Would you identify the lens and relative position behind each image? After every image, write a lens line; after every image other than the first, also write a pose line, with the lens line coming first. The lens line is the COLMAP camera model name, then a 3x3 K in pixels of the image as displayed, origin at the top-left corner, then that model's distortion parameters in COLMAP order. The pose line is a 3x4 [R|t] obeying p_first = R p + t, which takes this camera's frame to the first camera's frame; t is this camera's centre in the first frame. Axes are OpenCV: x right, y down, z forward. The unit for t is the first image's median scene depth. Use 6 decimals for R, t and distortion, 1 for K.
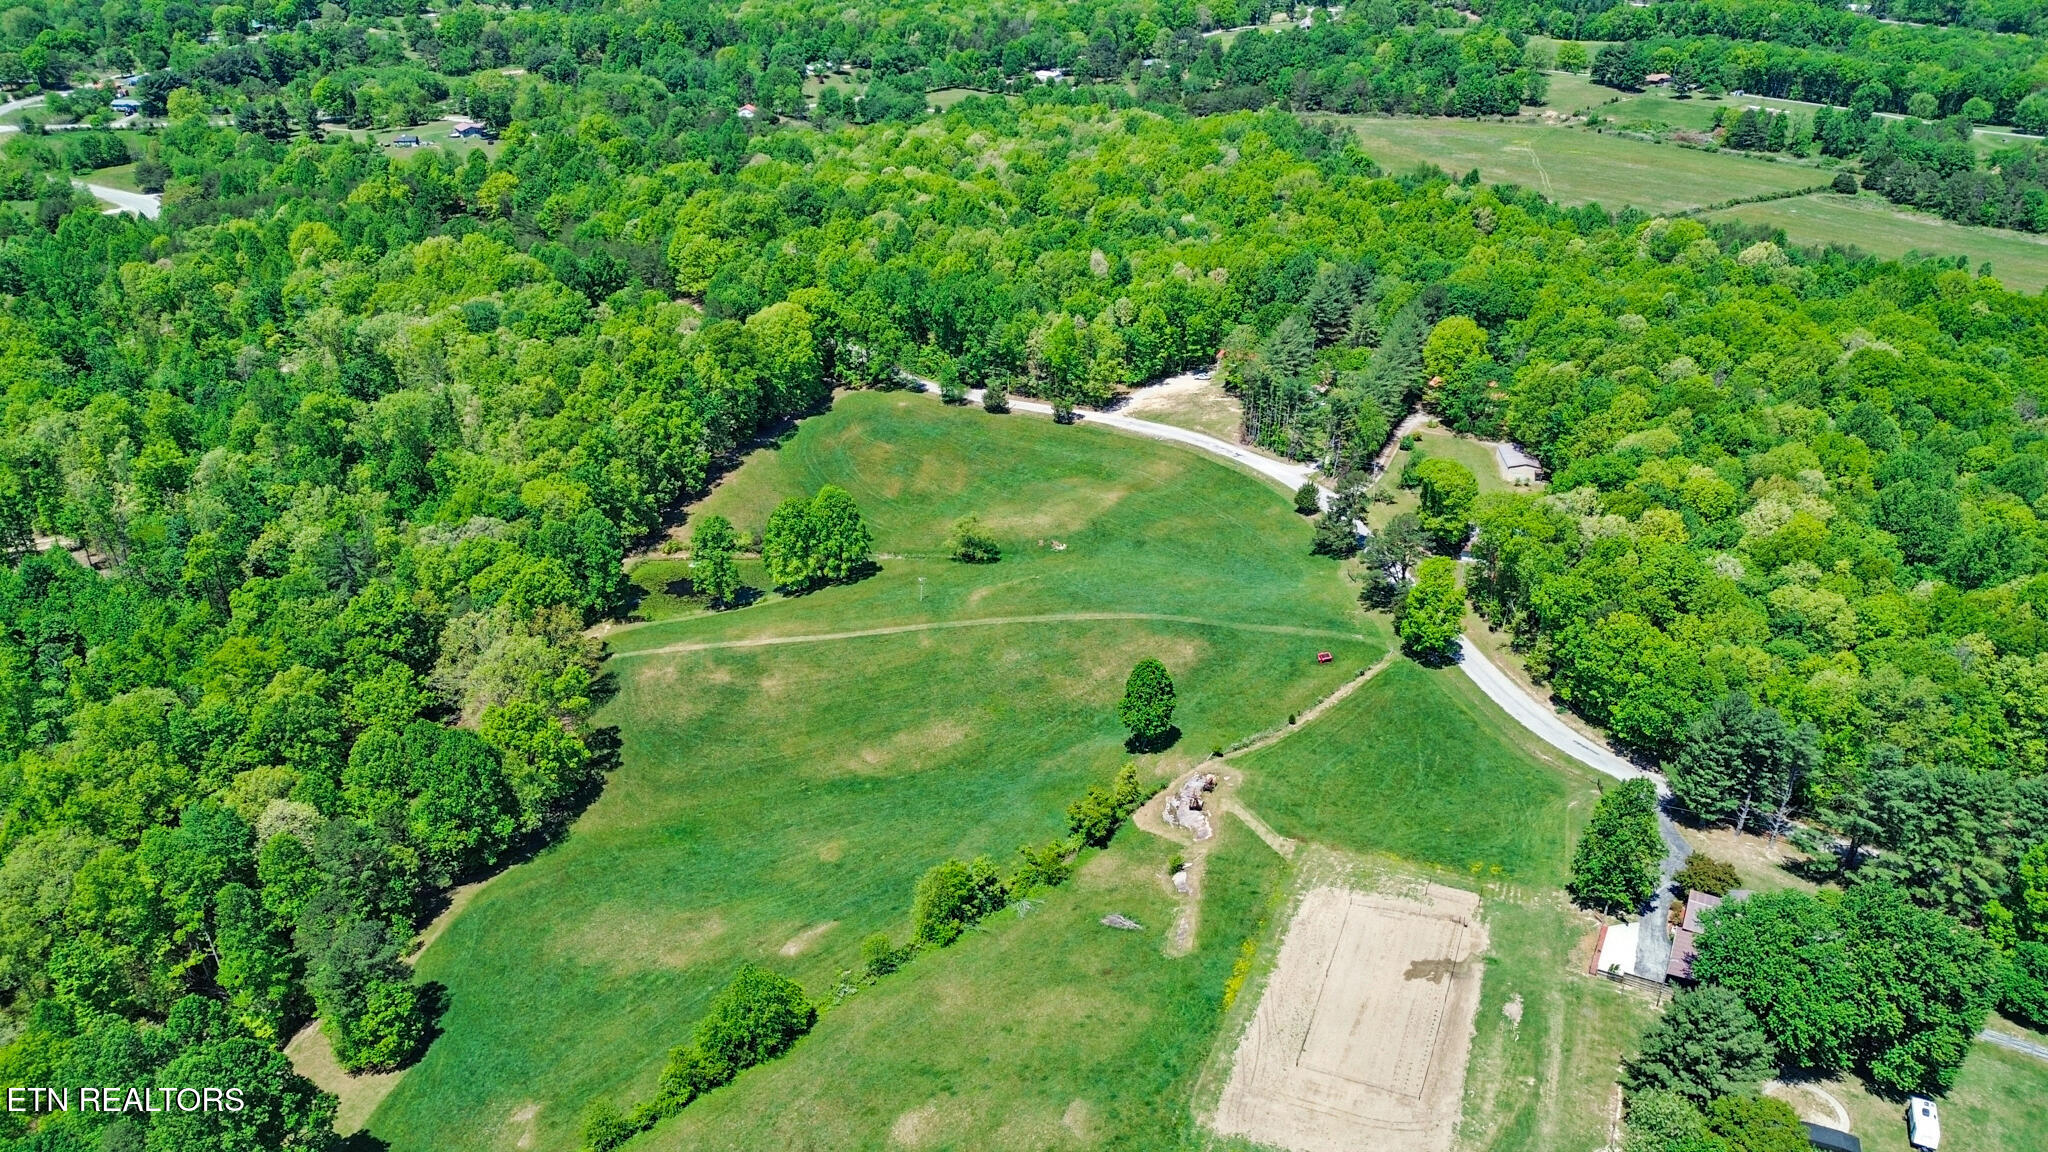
lens RADIAL K [[1423.6, 0, 1024.0], [0, 1423.6, 576.0], [0, 0, 1]] dist [0.069471, -0.070785]
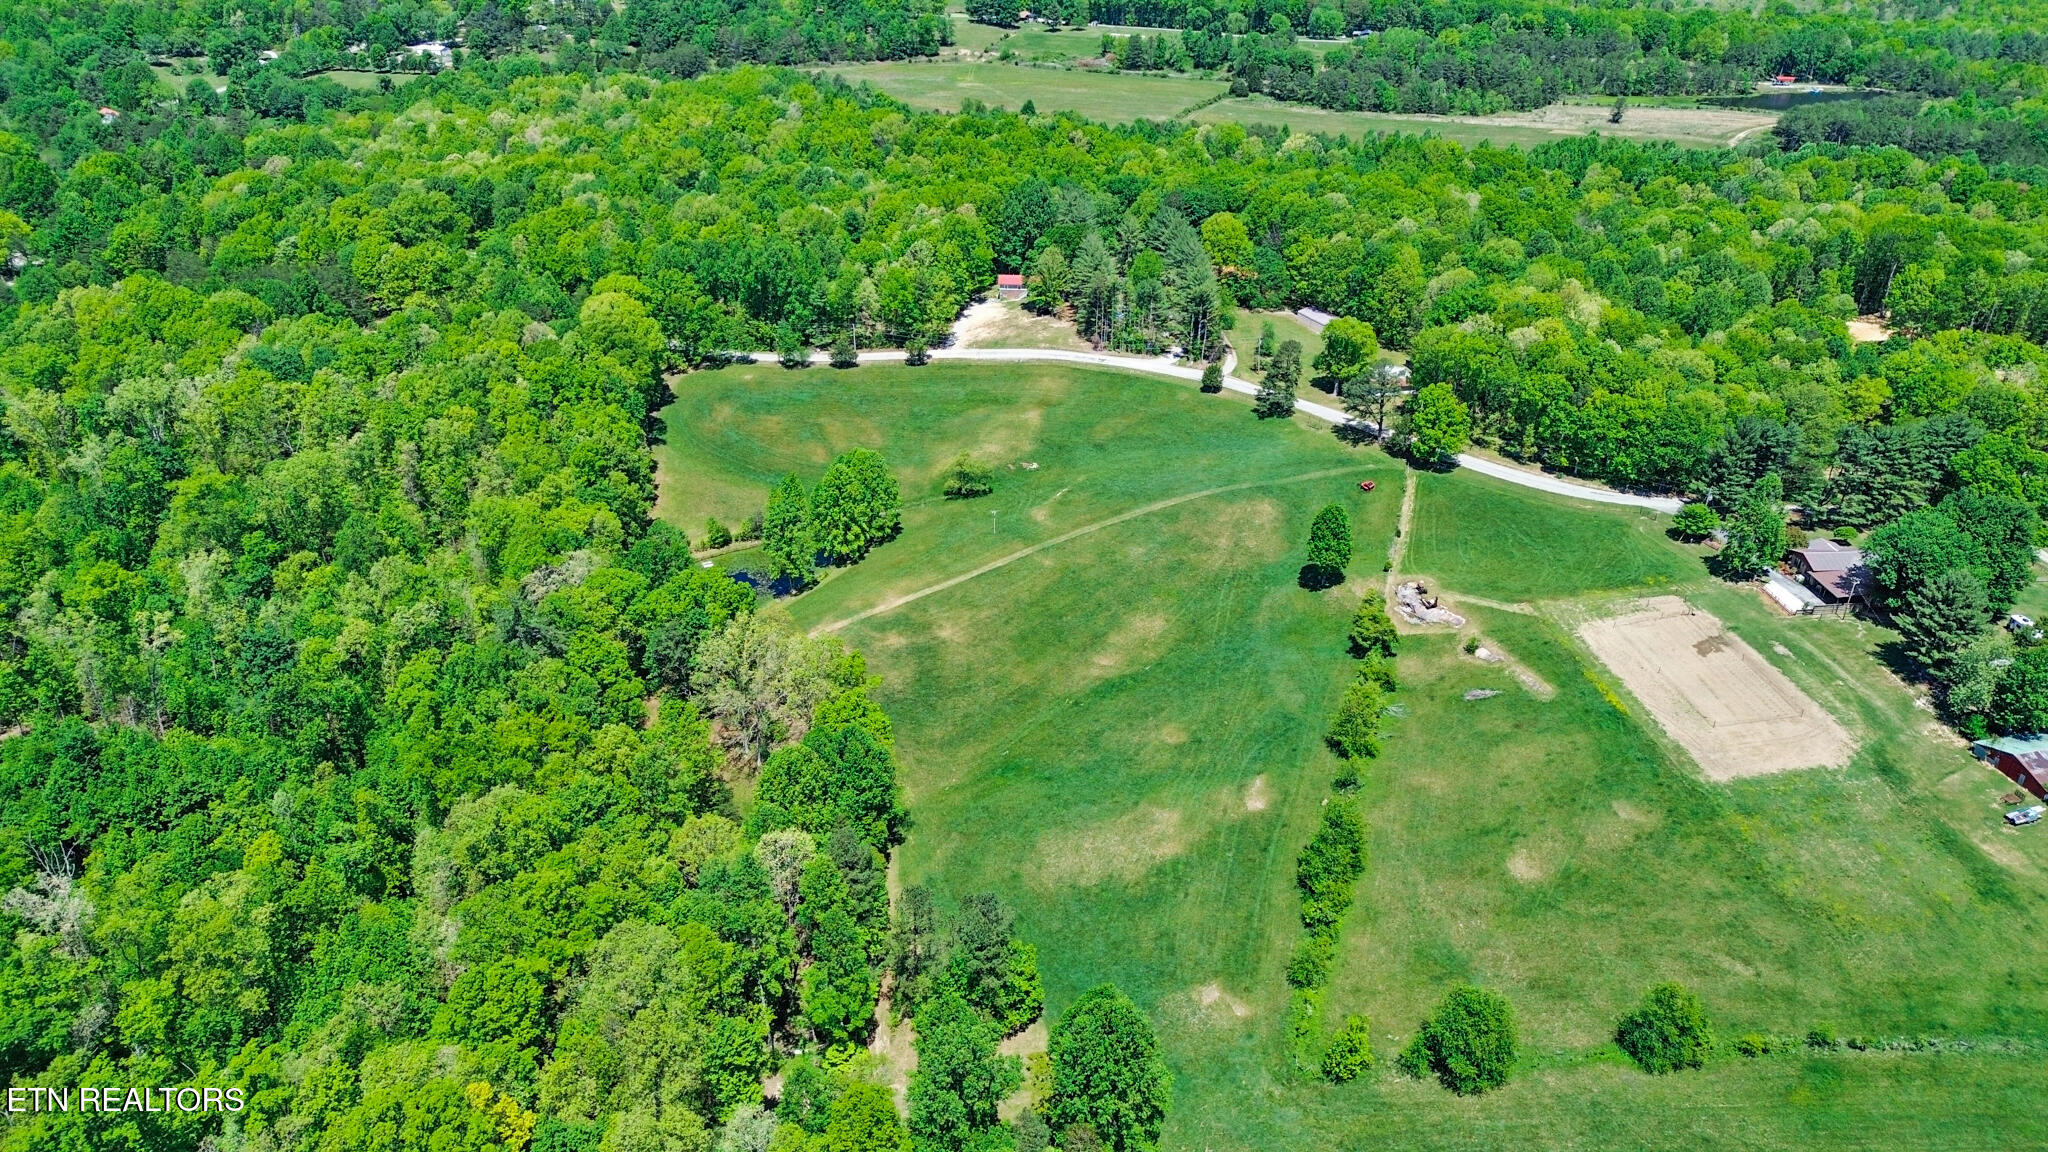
lens RADIAL K [[1423.6, 0, 1024.0], [0, 1423.6, 576.0], [0, 0, 1]] dist [0.069471, -0.070785]
pose [[0.851238, -0.245182, 0.463981, -0.427195], [0.233676, 0.968748, 0.083205, -0.026327], [-0.469881, 0.037594, 0.881929, 0.049512]]
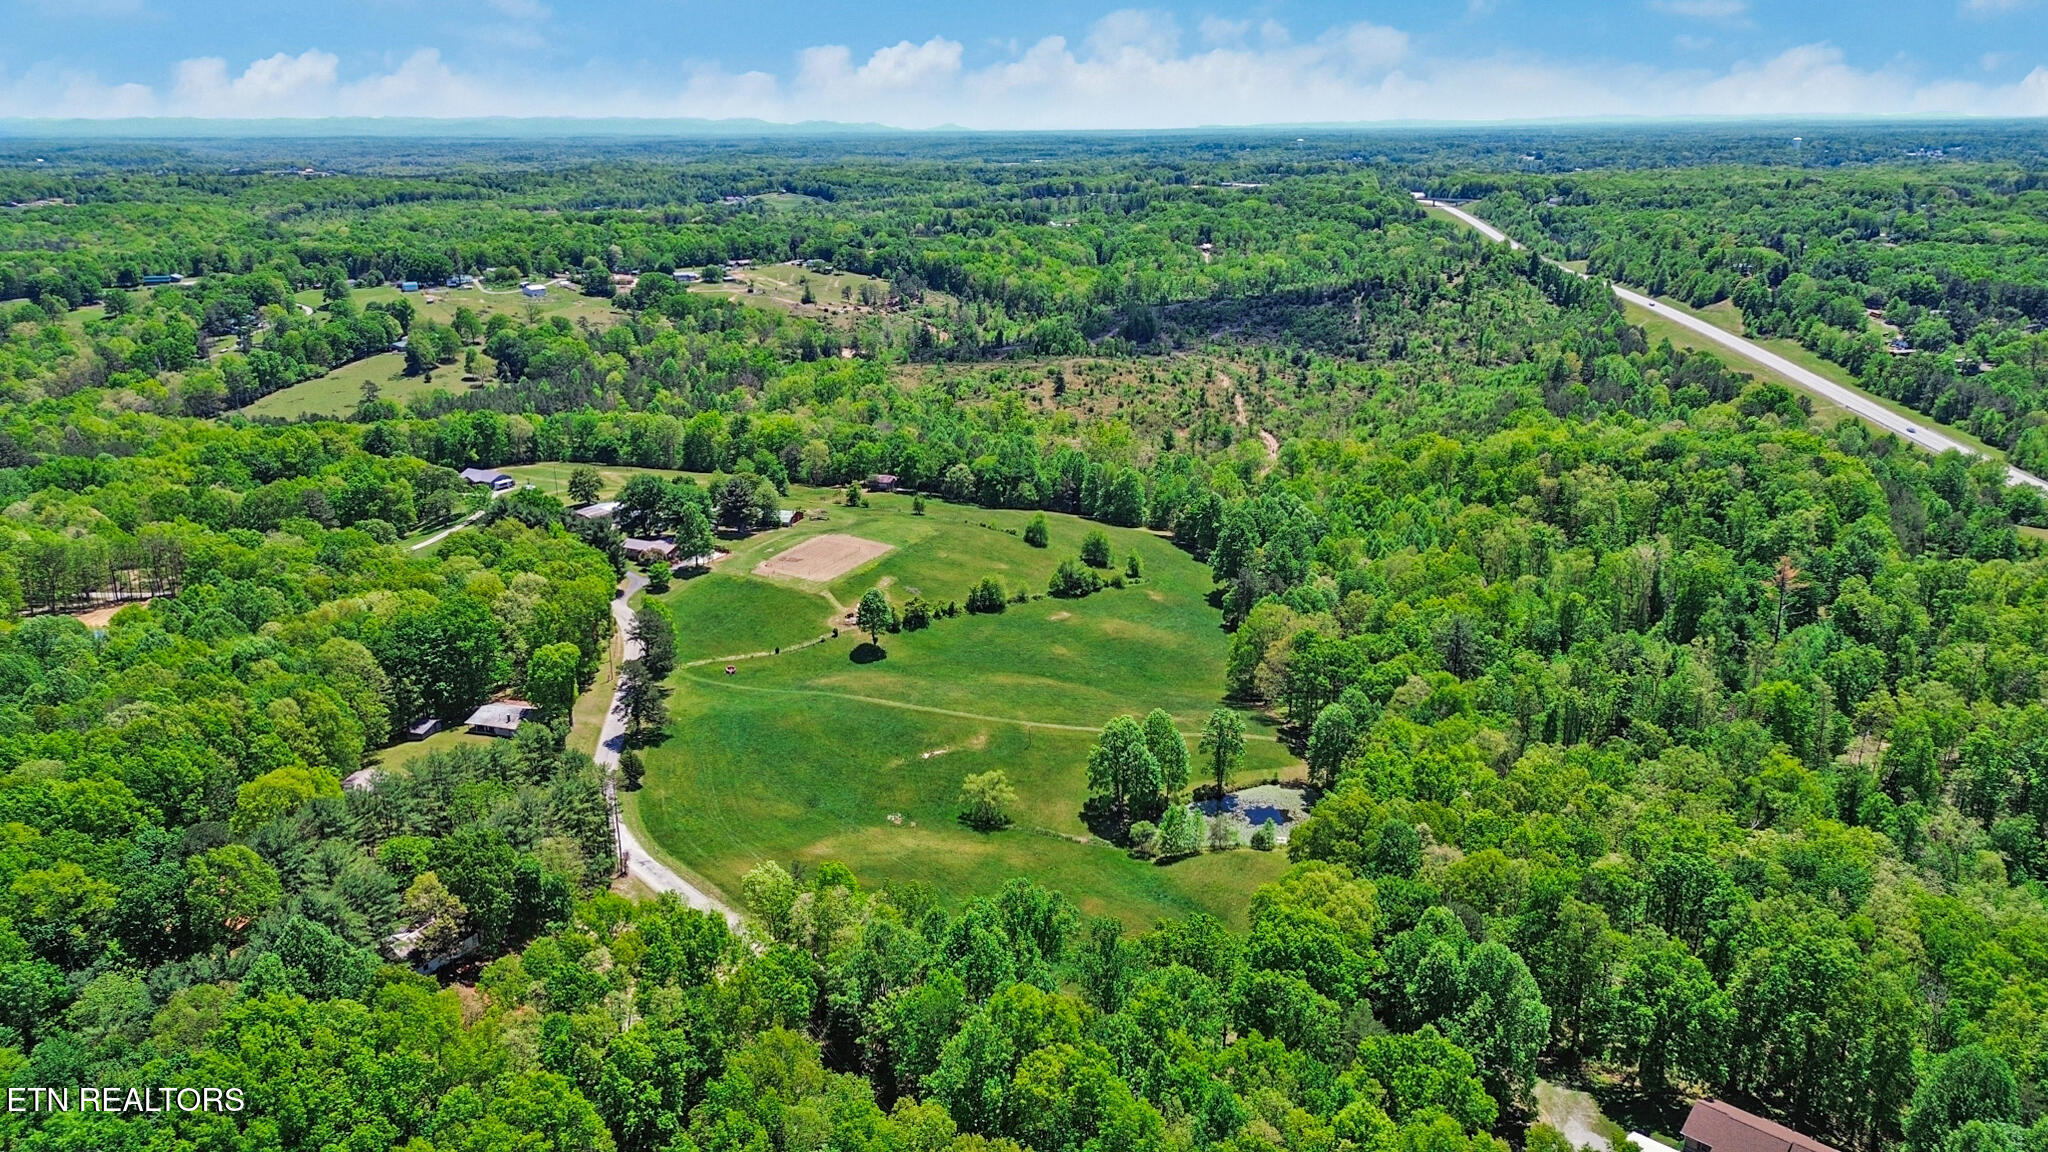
lens RADIAL K [[1406.5, 0, 1004.4], [0, 1406.5, 631.7], [0, 0, 1]] dist [0.062342, -0.066871]
pose [[-0.999978, -0.003175, 0.005760, -0.045119], [0.001973, 0.690610, 0.723224, -0.667617], [-0.006274, 0.723220, -0.690589, 1.330635]]
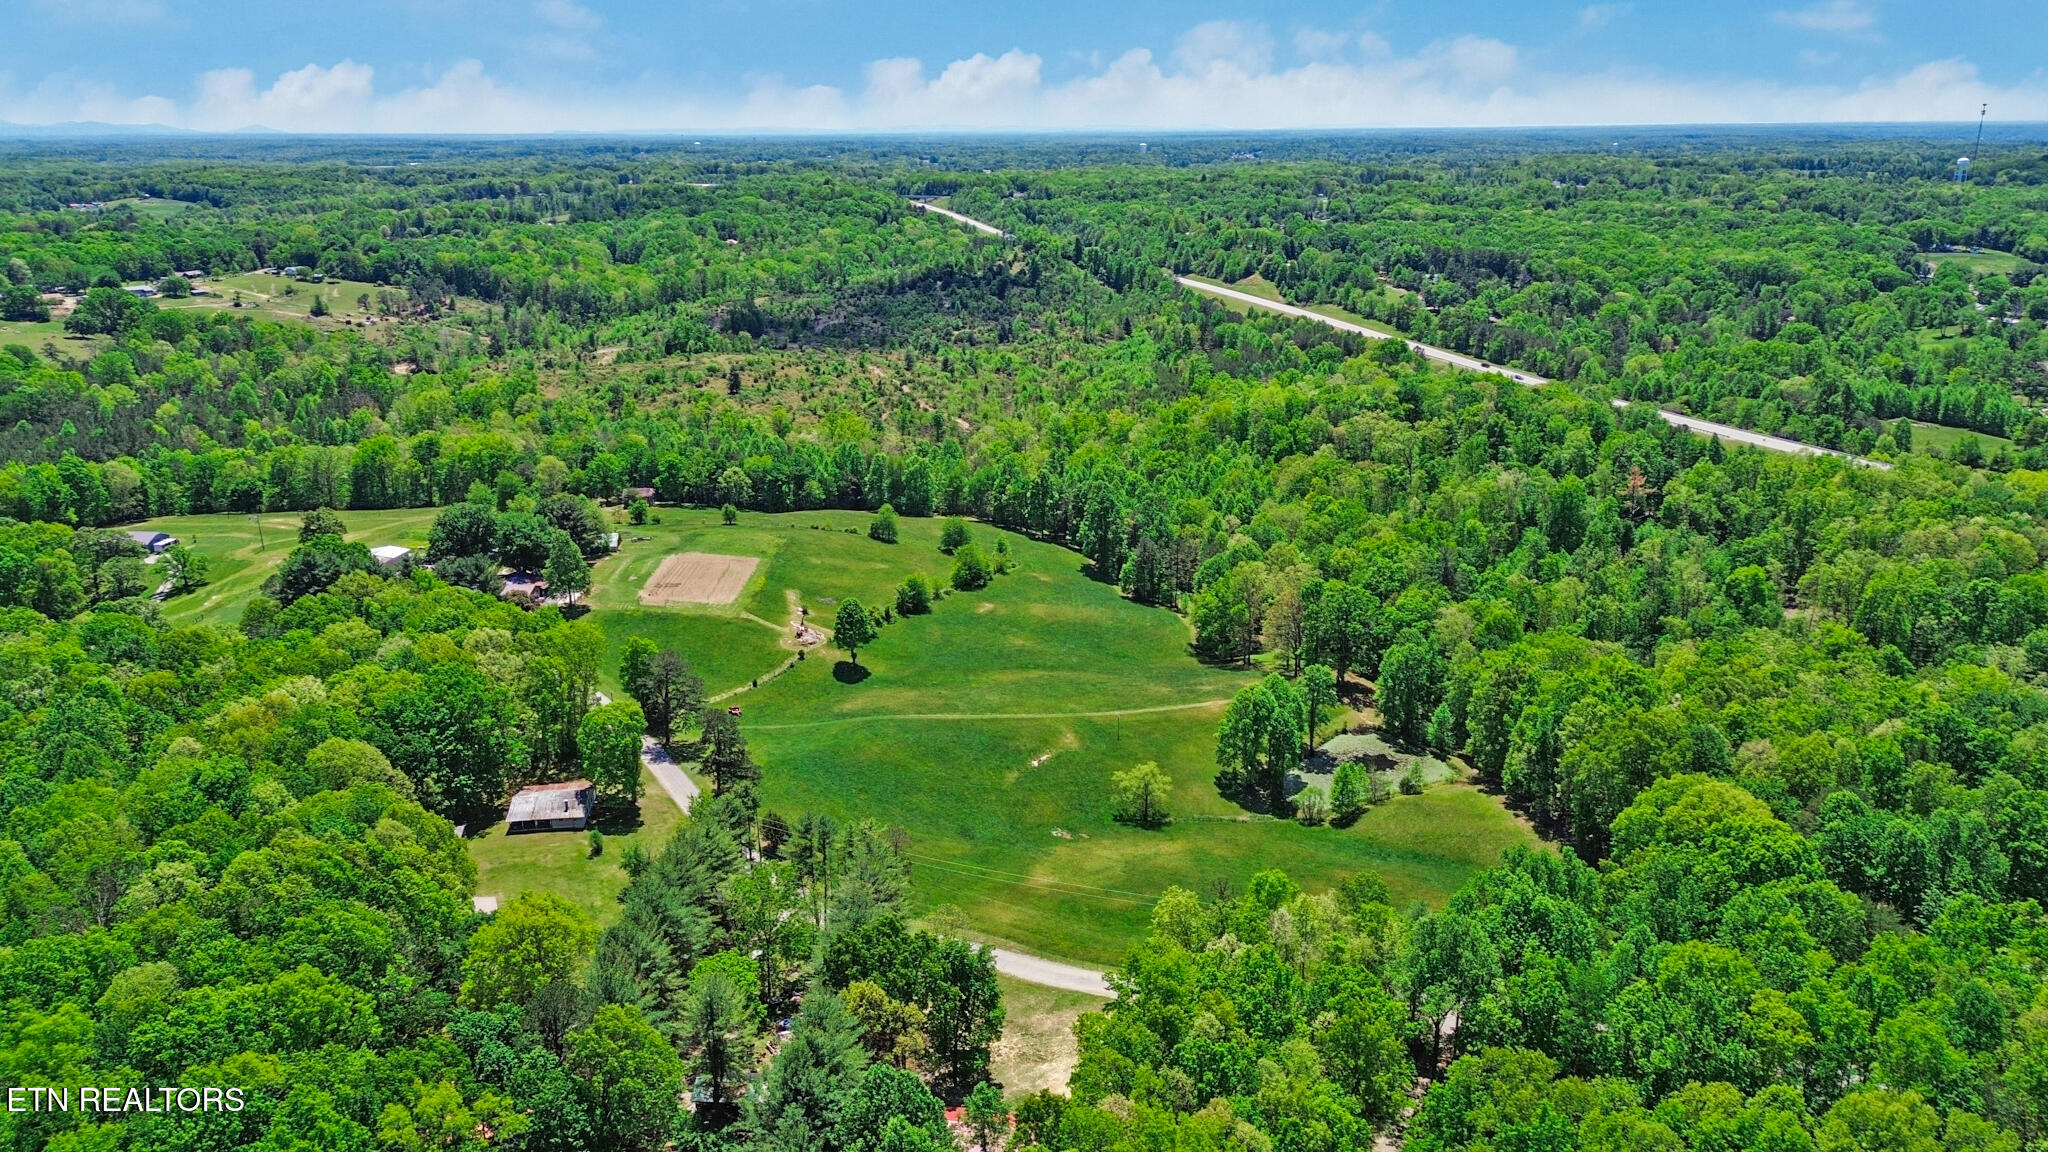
lens RADIAL K [[1420.0, 0, 1018.6], [0, 1420.0, 606.8], [0, 0, 1]] dist [0.051817, -0.040896]
pose [[-0.914765, 0.125454, -0.384013, 0.304025], [-0.183251, 0.718285, 0.671183, -0.583228], [0.360033, 0.684345, -0.634072, 1.229117]]
